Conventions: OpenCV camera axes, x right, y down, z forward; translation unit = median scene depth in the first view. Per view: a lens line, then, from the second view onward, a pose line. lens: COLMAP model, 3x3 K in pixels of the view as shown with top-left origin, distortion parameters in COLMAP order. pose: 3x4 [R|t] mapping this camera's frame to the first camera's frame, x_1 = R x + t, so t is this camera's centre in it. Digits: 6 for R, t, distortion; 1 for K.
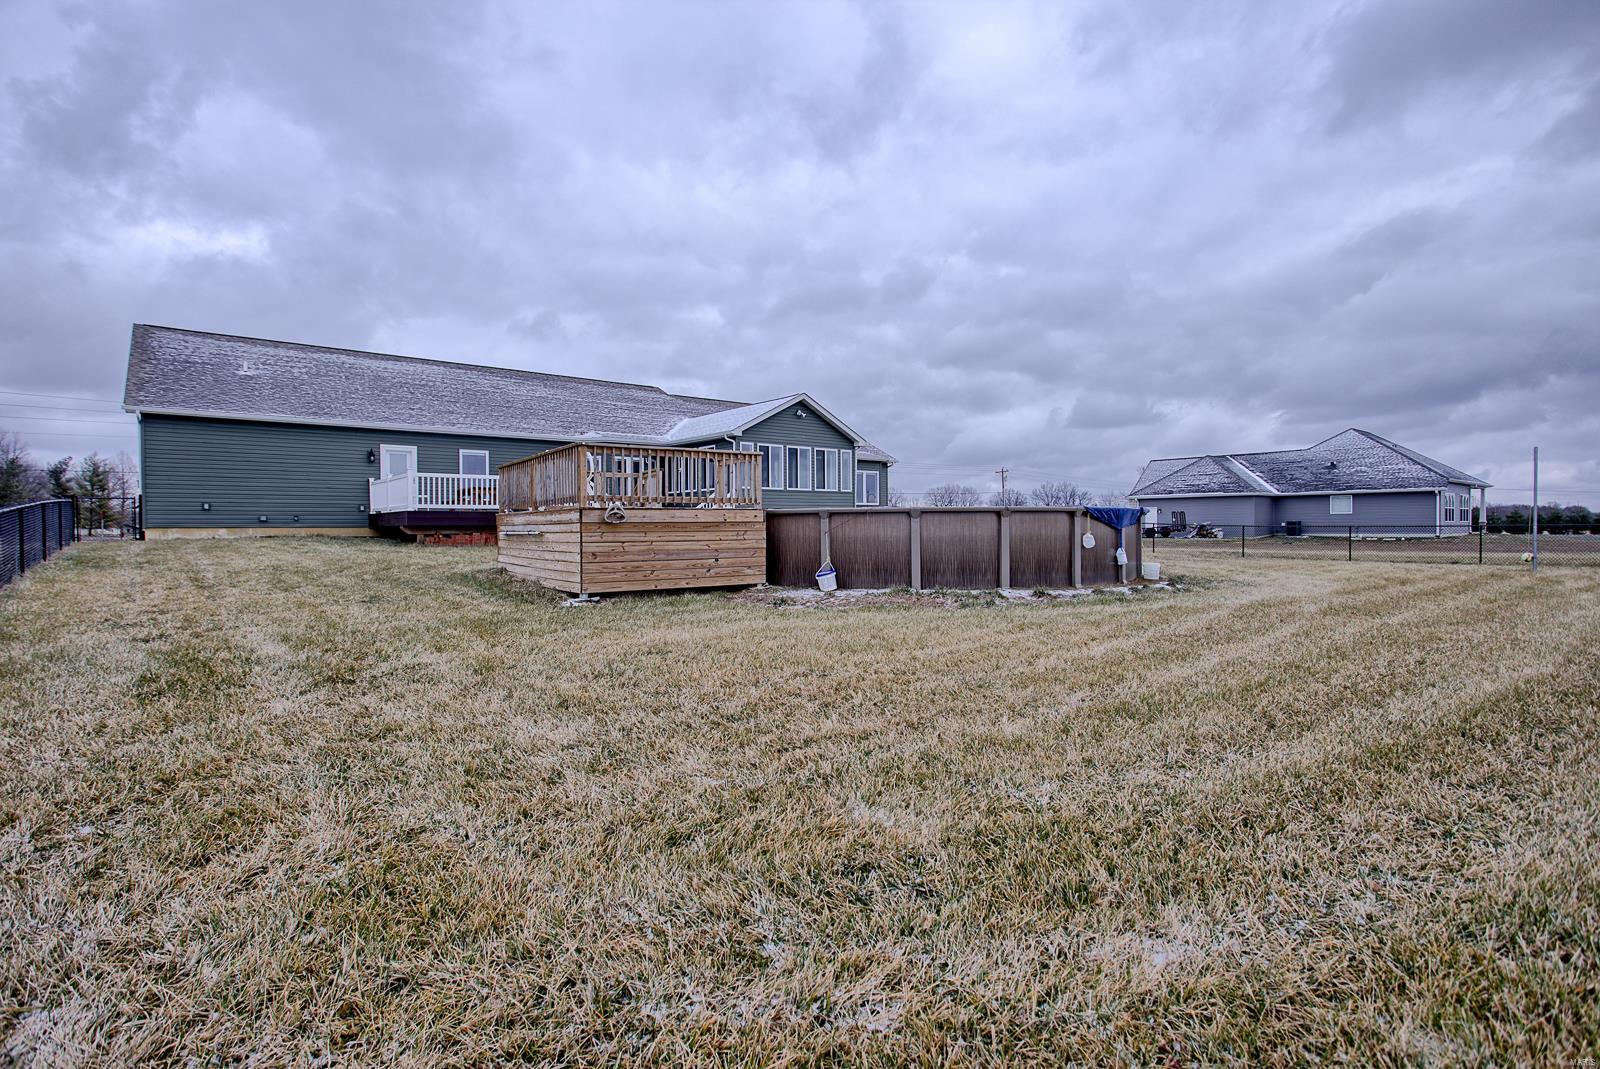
lens RADIAL K [[802.9, 0, 774.2], [0, 802.9, 535.6], [0, 0, 1]] dist [0.000228, 0.001366]
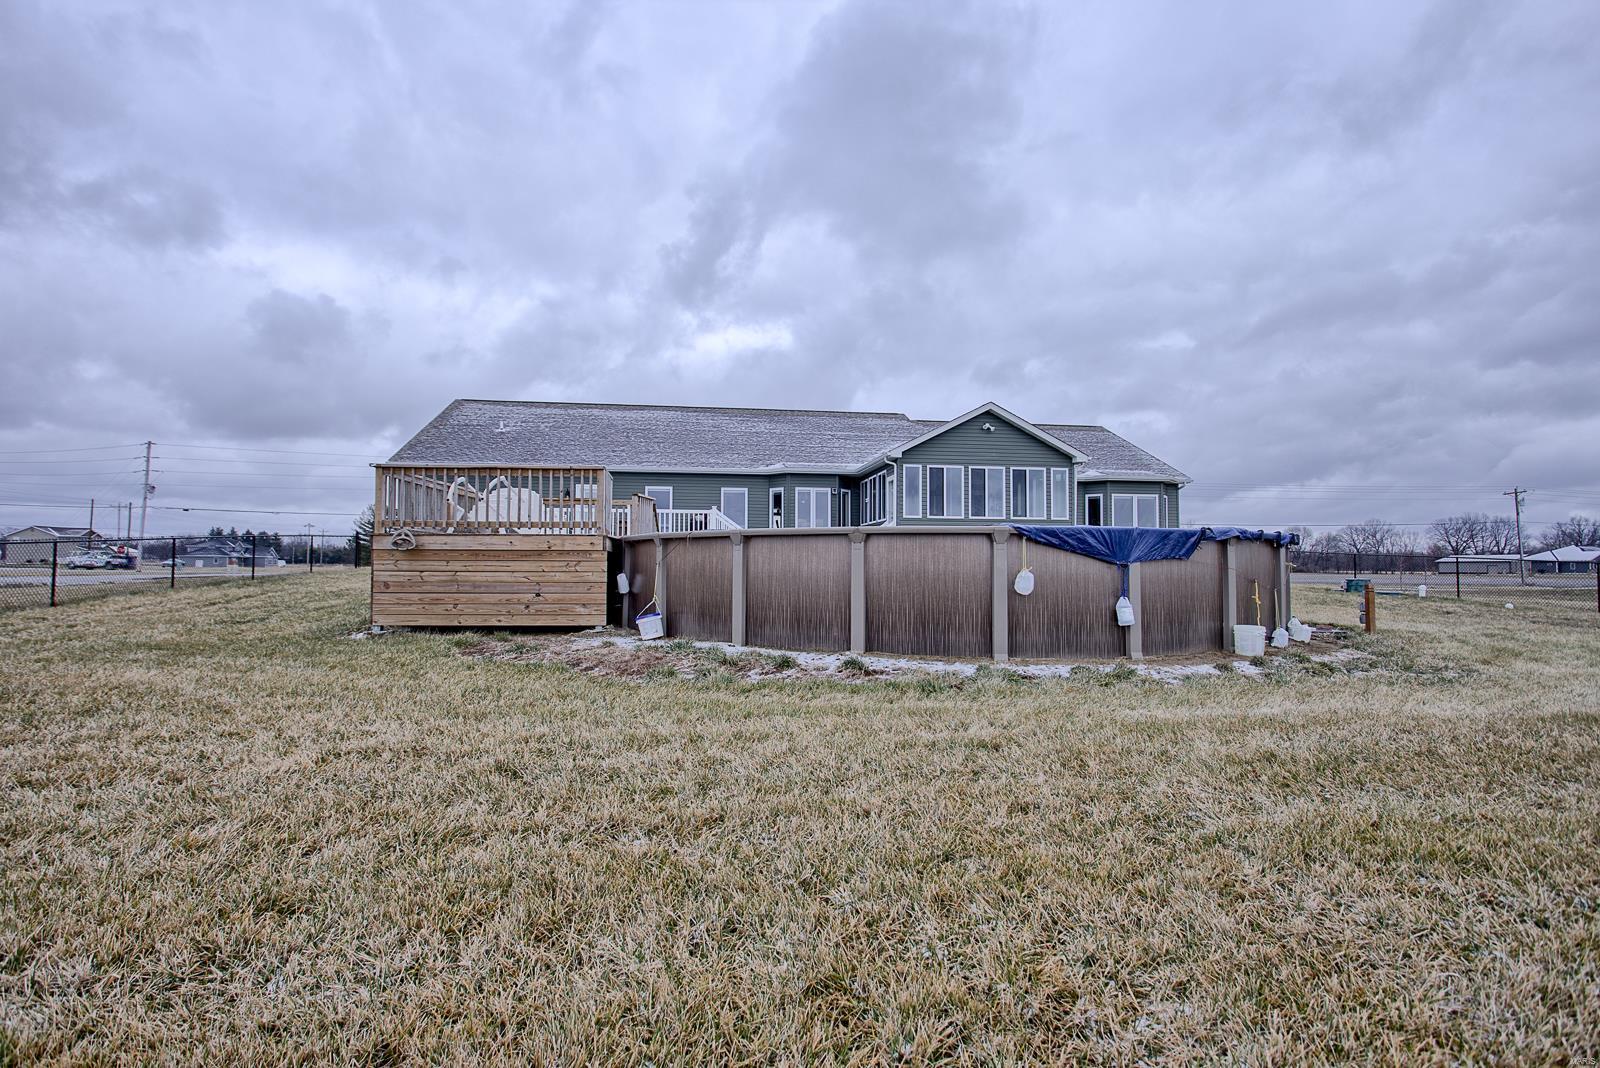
lens RADIAL K [[773.5, 0, 800.0], [0, 773.5, 534.0], [0, 0, 1]] dist [-0.002190, -0.000508]
pose [[0.853412, -0.008975, -0.521160, 0.813192], [-0.017032, 0.998838, -0.045092, -0.002289], [0.520959, 0.047358, 0.852267, 0.612877]]
